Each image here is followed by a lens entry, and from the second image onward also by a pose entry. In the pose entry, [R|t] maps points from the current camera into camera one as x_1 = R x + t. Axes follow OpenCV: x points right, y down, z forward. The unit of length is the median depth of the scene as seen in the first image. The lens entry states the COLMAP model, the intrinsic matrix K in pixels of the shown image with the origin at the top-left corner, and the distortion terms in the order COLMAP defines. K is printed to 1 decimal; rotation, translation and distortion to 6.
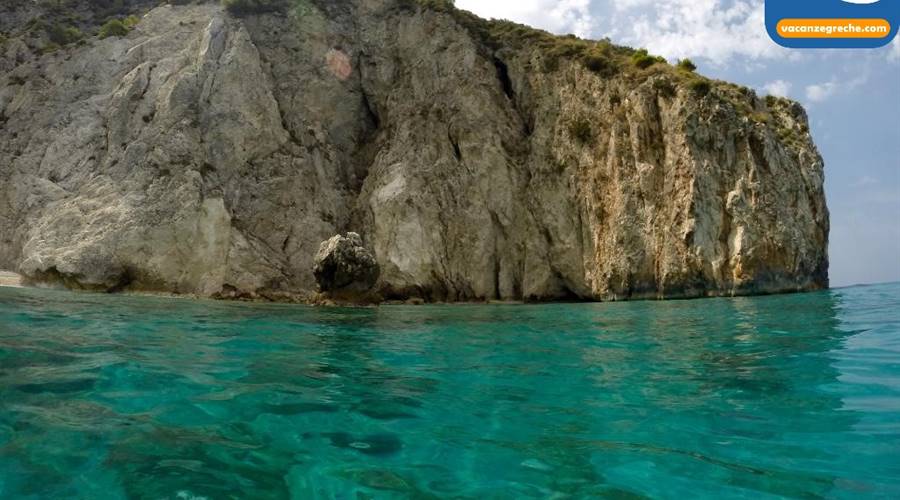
lens RADIAL K [[407.1, 0, 450.0], [0, 407.1, 250.0], [0, 0, 1]] dist [-0.248417, 0.055309]
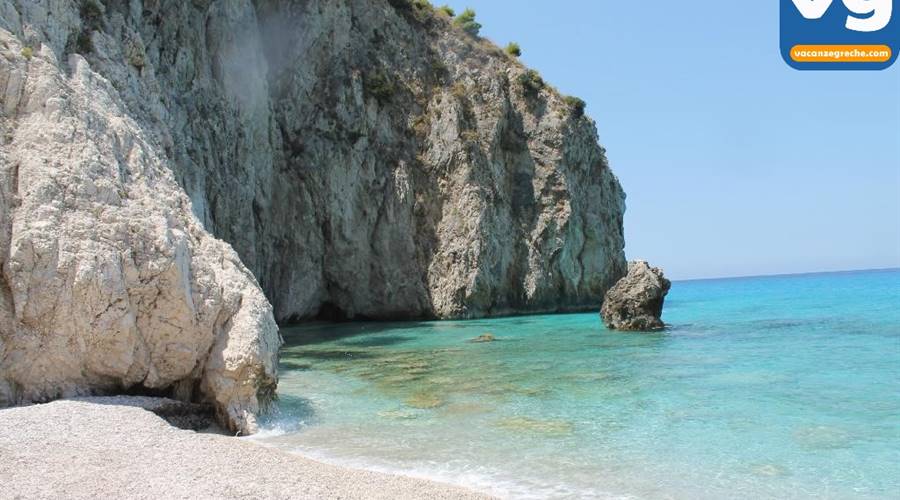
lens RADIAL K [[755.4, 0, 449.8], [0, 755.4, 273.7], [0, 0, 1]] dist [-0.109032, -0.004659]
pose [[0.422007, 0.005724, 0.906574, -0.887665], [-0.070164, 0.997187, 0.026365, -0.009289], [-0.903873, -0.074735, 0.421222, 0.252389]]
